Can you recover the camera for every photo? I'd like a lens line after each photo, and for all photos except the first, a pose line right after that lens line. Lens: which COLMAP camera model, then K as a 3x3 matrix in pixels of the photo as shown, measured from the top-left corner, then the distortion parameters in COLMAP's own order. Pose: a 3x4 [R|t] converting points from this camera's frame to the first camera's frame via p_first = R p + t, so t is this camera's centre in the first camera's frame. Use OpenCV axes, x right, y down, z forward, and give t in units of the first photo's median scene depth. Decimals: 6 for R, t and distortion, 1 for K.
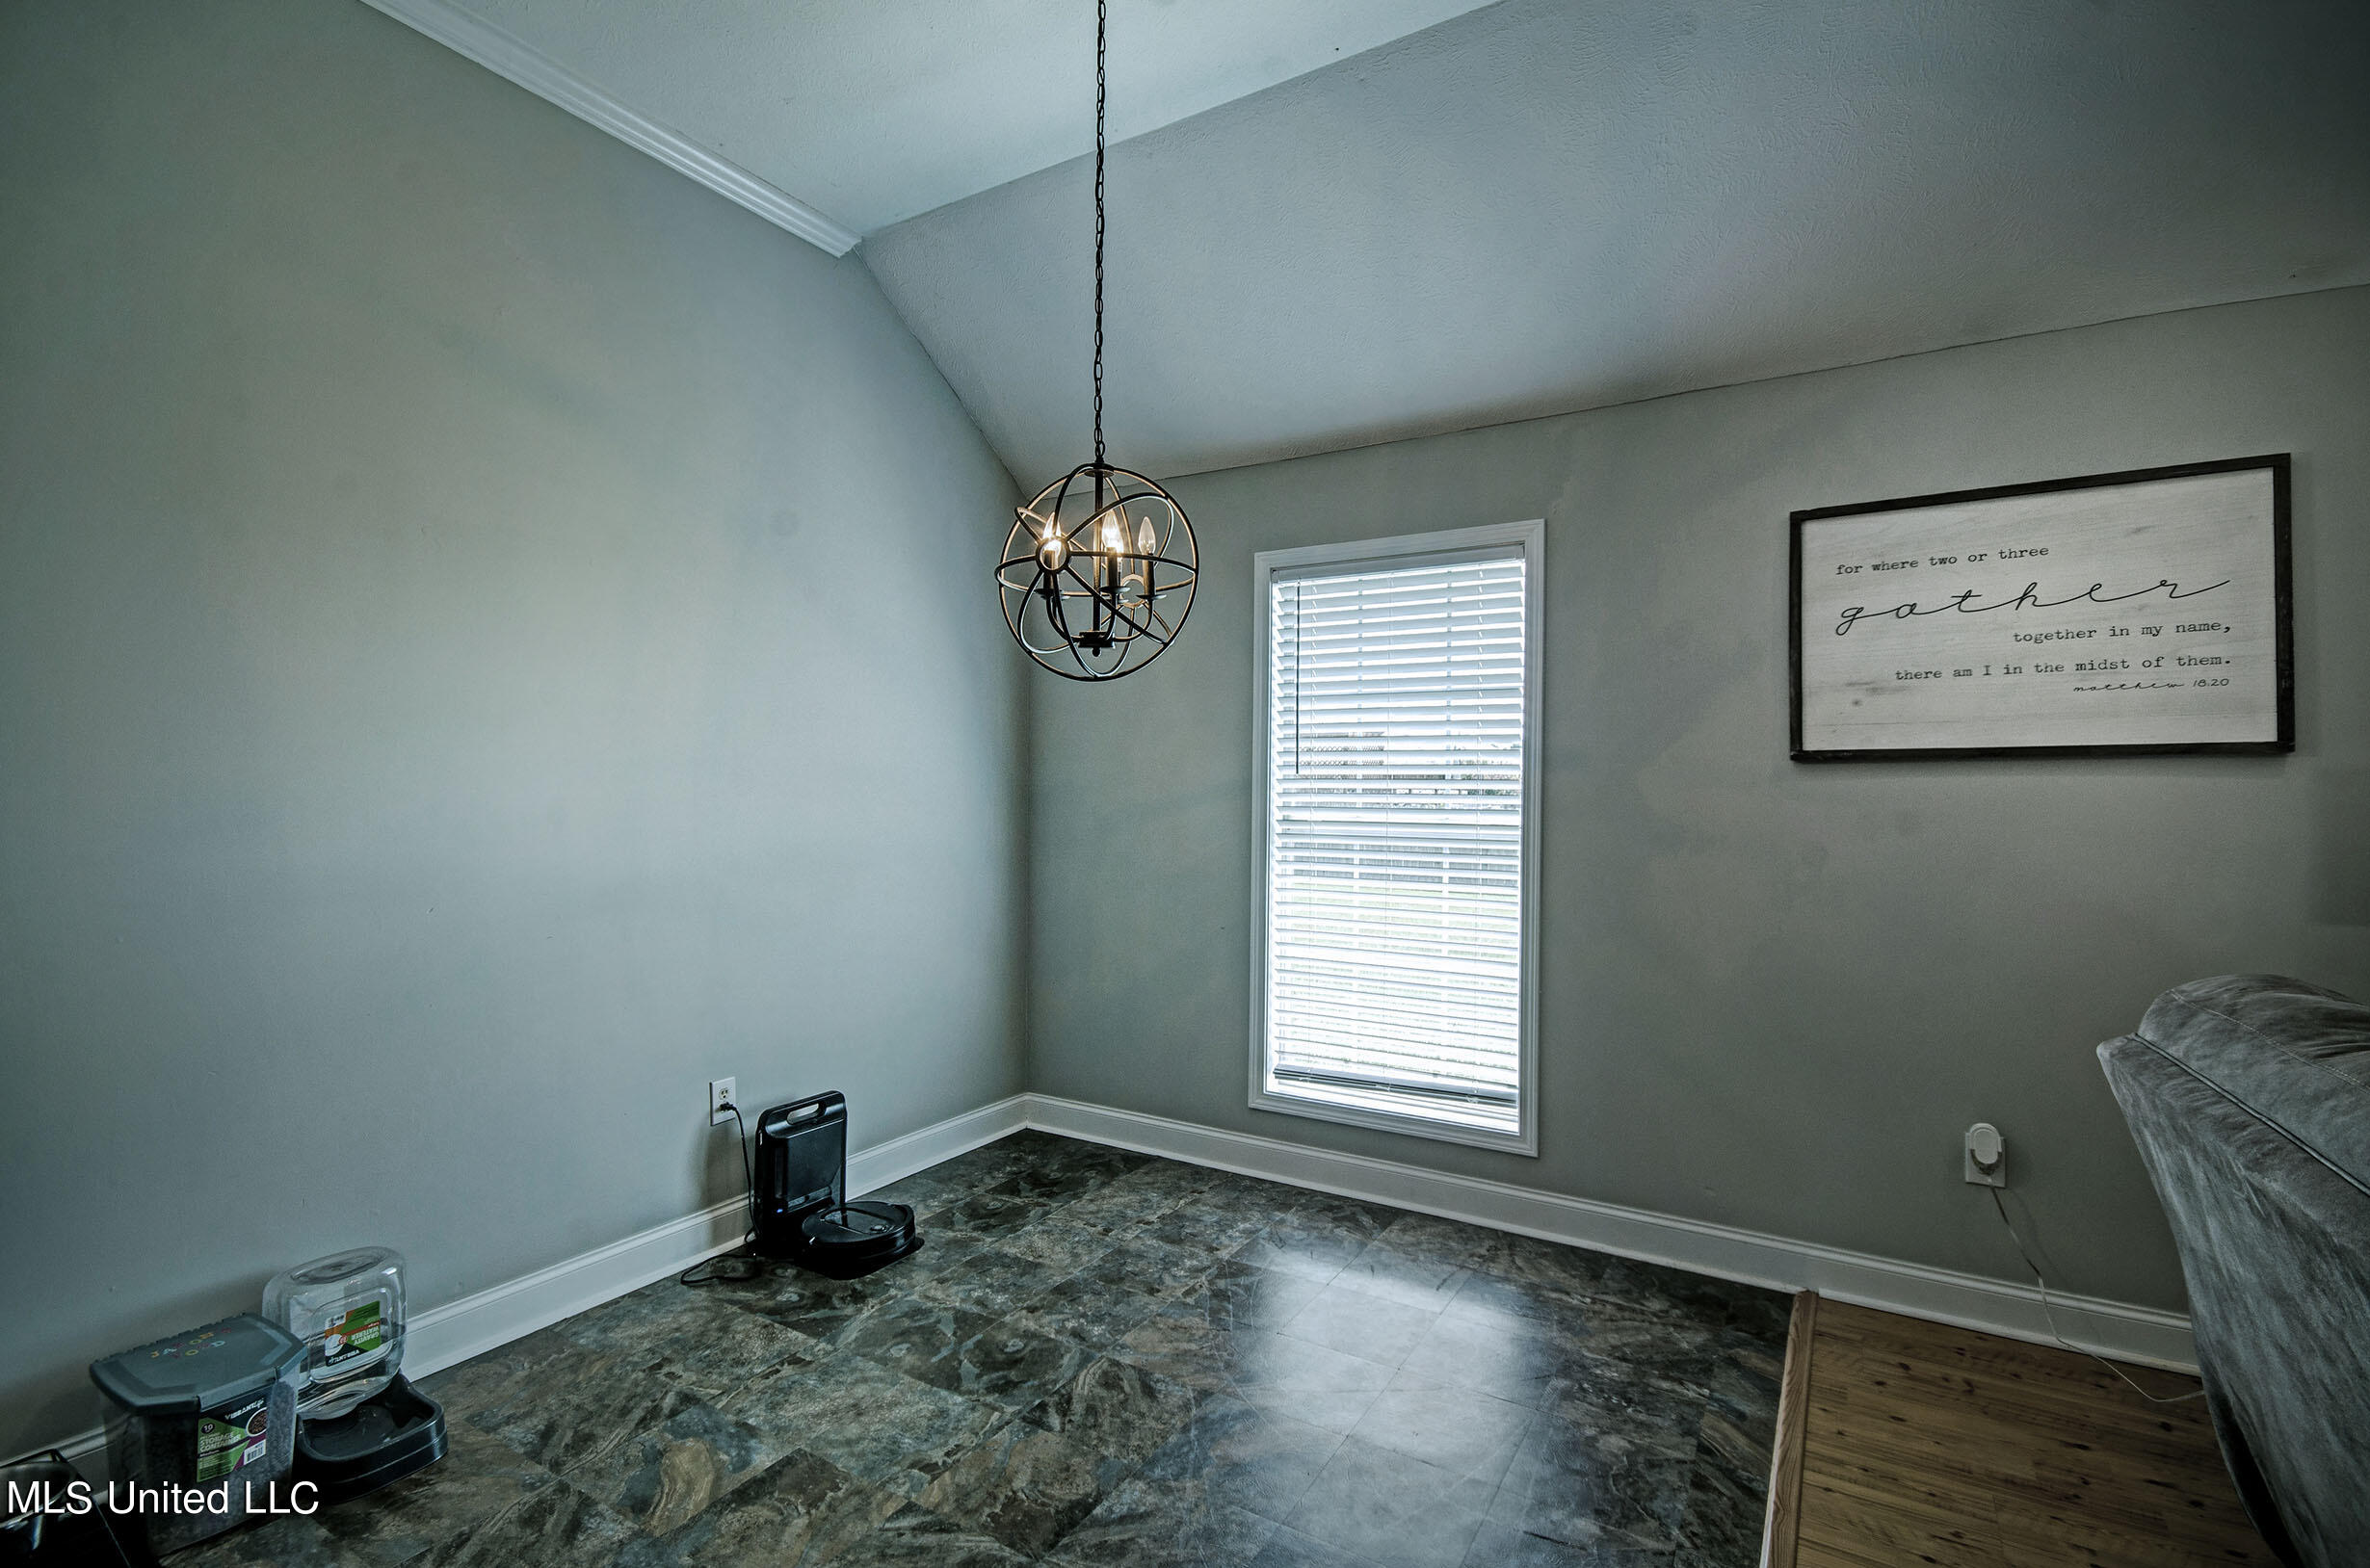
lens RADIAL K [[1093.7, 0, 1171.1], [0, 1093.7, 780.1], [0, 0, 1]] dist [-0.000142, 0.000027]
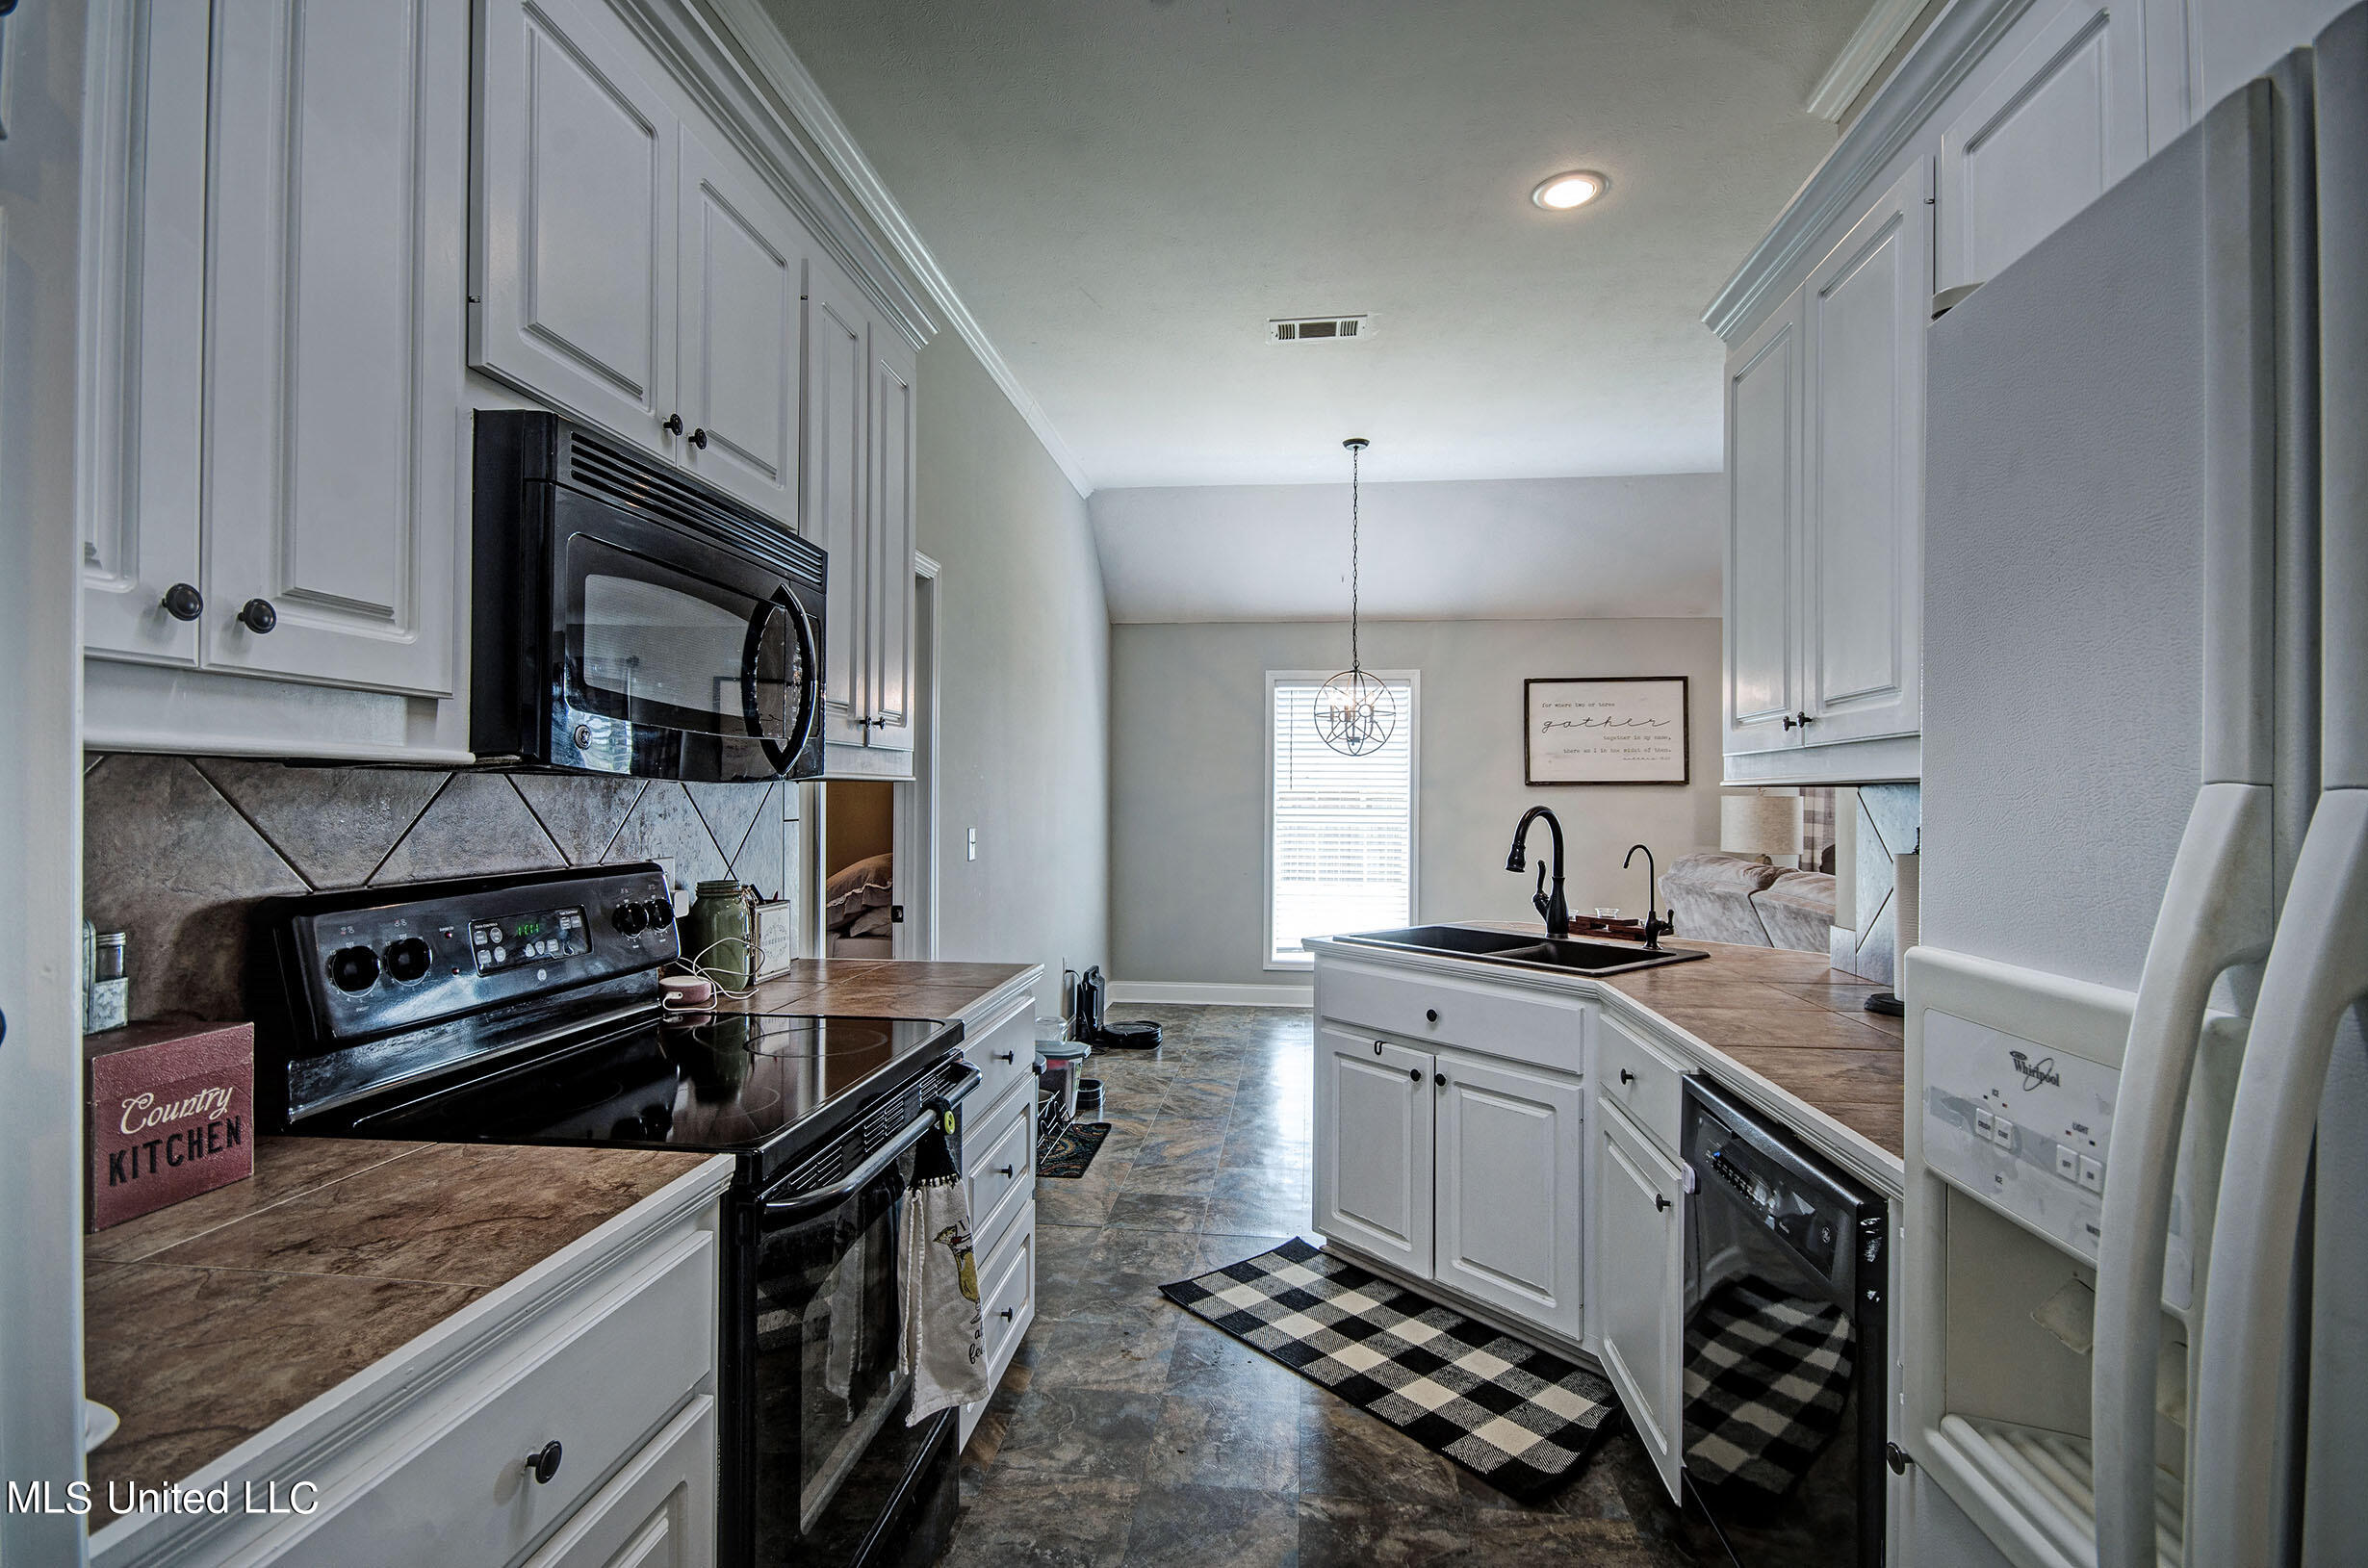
lens RADIAL K [[1092.9, 0, 1196.2], [0, 1092.9, 786.6], [0, 0, 1]] dist [-0.000142, 0.000027]
pose [[0.905110, 0.003074, 0.425166, -1.083921], [-0.003553, 0.999994, 0.000333, -0.015190], [-0.425163, -0.001812, 0.905115, -0.826963]]
